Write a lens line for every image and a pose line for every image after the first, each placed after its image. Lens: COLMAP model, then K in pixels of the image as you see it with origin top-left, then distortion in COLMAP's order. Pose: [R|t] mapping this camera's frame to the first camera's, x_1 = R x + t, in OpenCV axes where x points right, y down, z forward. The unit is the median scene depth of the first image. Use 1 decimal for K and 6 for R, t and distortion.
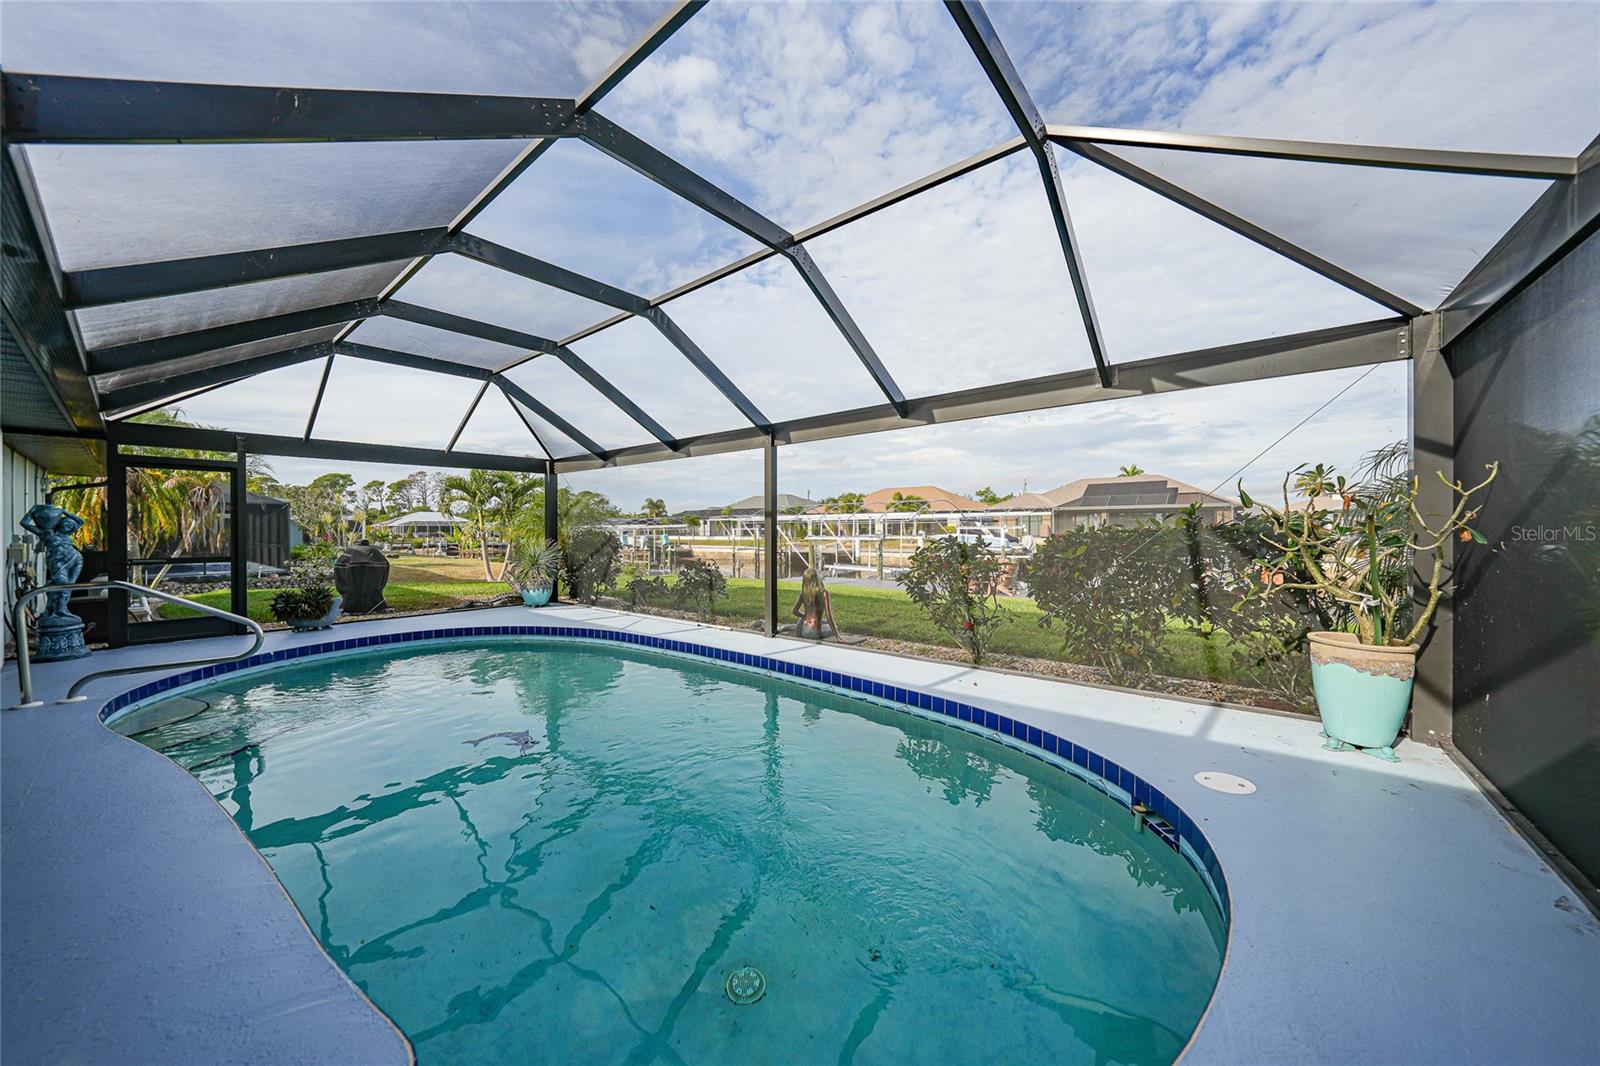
lens RADIAL K [[555.3, 0, 804.0], [0, 555.3, 528.7], [0, 0, 1]] dist [-0.027494, 0.006608]
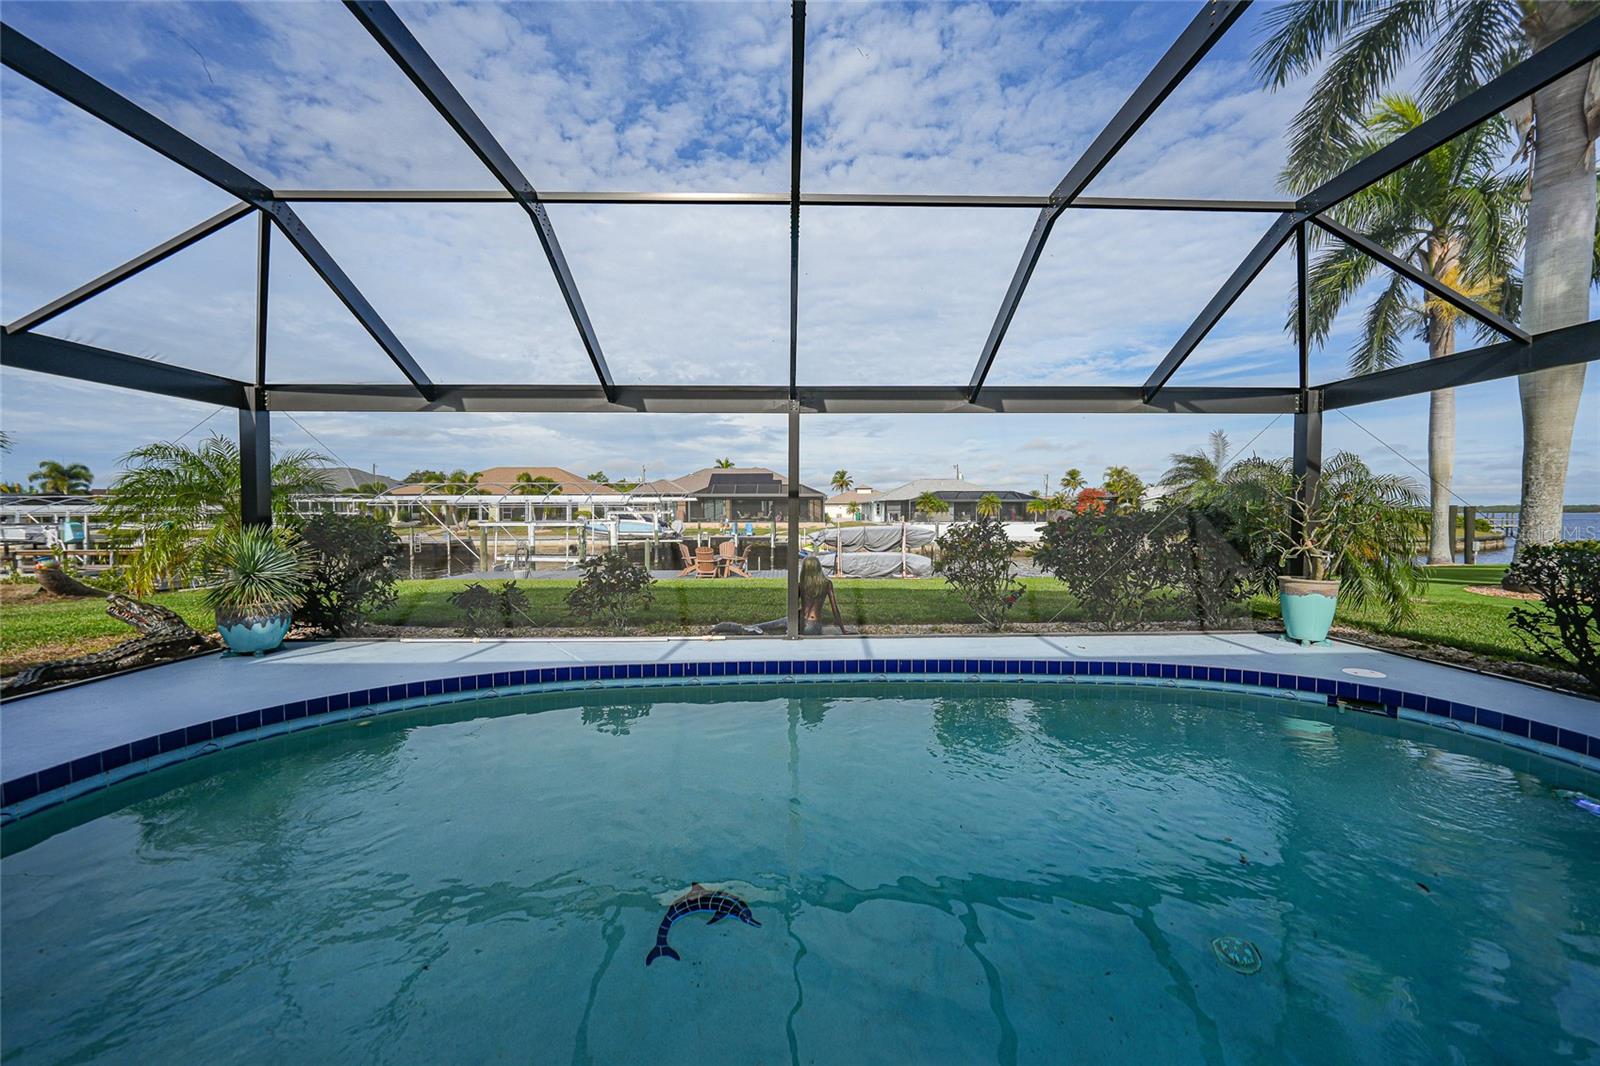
lens RADIAL K [[555.3, 0, 804.0], [0, 555.3, 528.7], [0, 0, 1]] dist [-0.027494, 0.006608]
pose [[0.759890, -0.014667, 0.649886, -0.211369], [-0.002685, 0.999666, 0.025700, 0.001632], [-0.650046, -0.021274, 0.759597, 0.124890]]
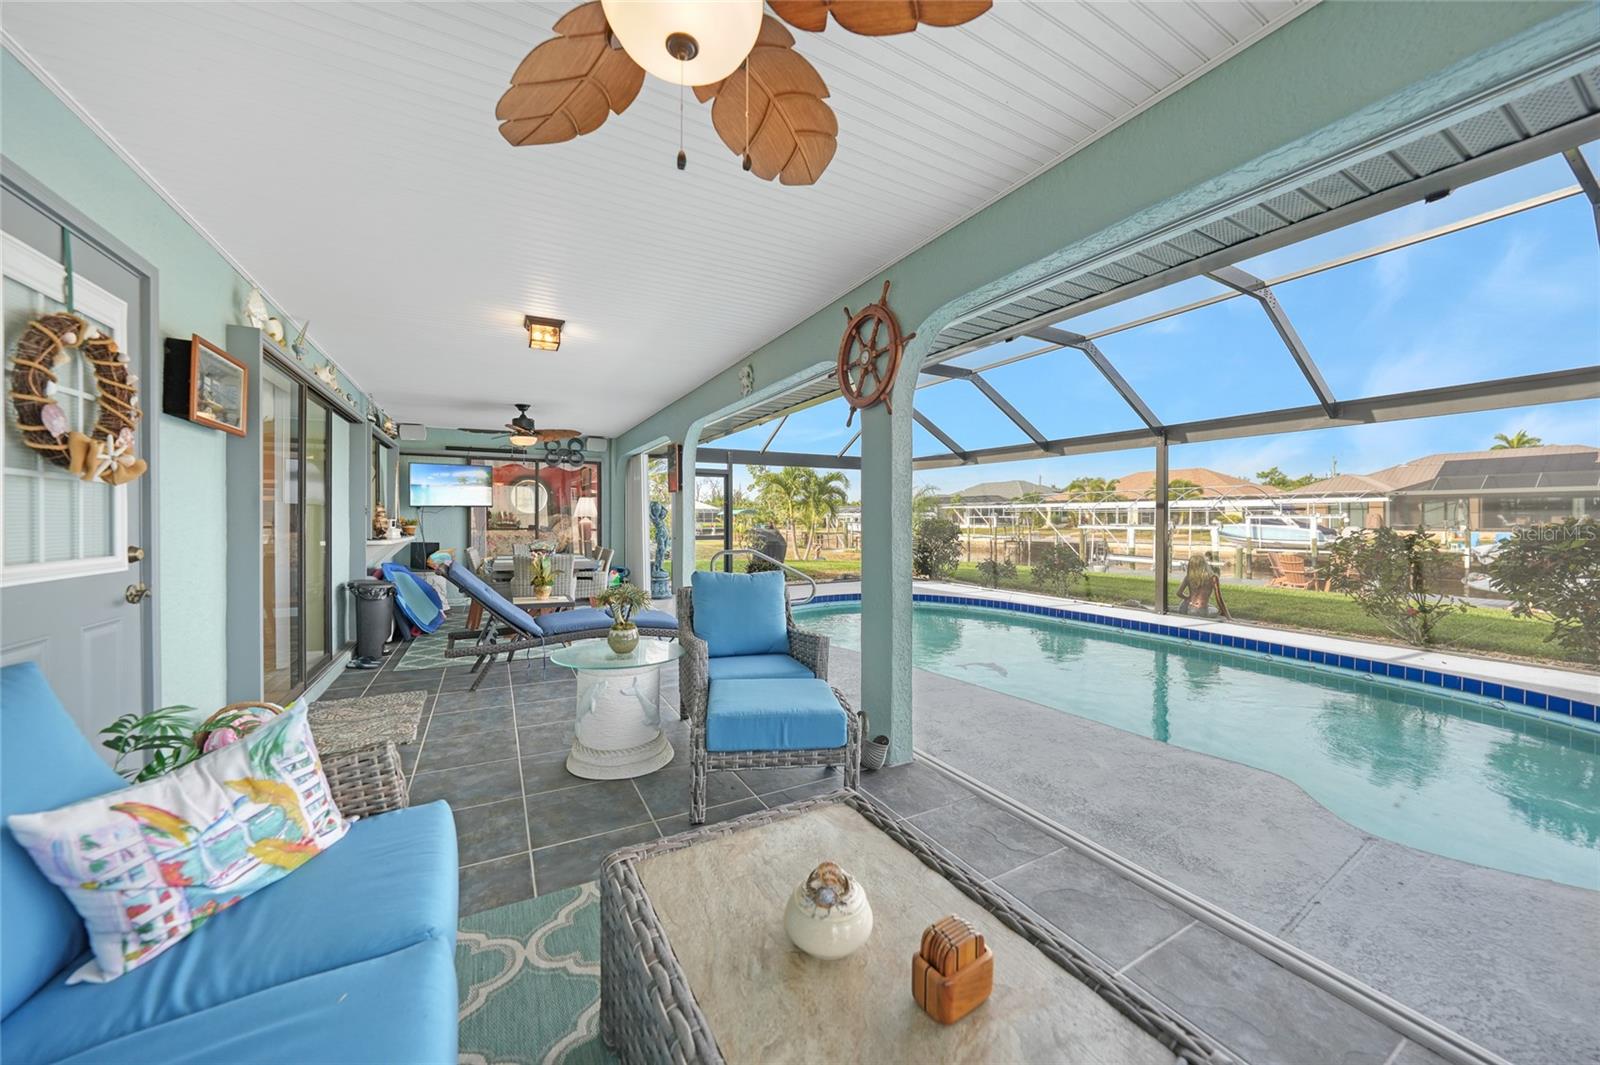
lens RADIAL K [[560.4, 0, 800.4], [0, 560.4, 528.5], [0, 0, 1]] dist [-0.028842, 0.005945]
pose [[0.928653, 0.011225, -0.370781, -0.115130], [-0.003240, 0.999749, 0.022151, -0.001061], [0.370937, -0.019369, 0.928456, -0.114756]]
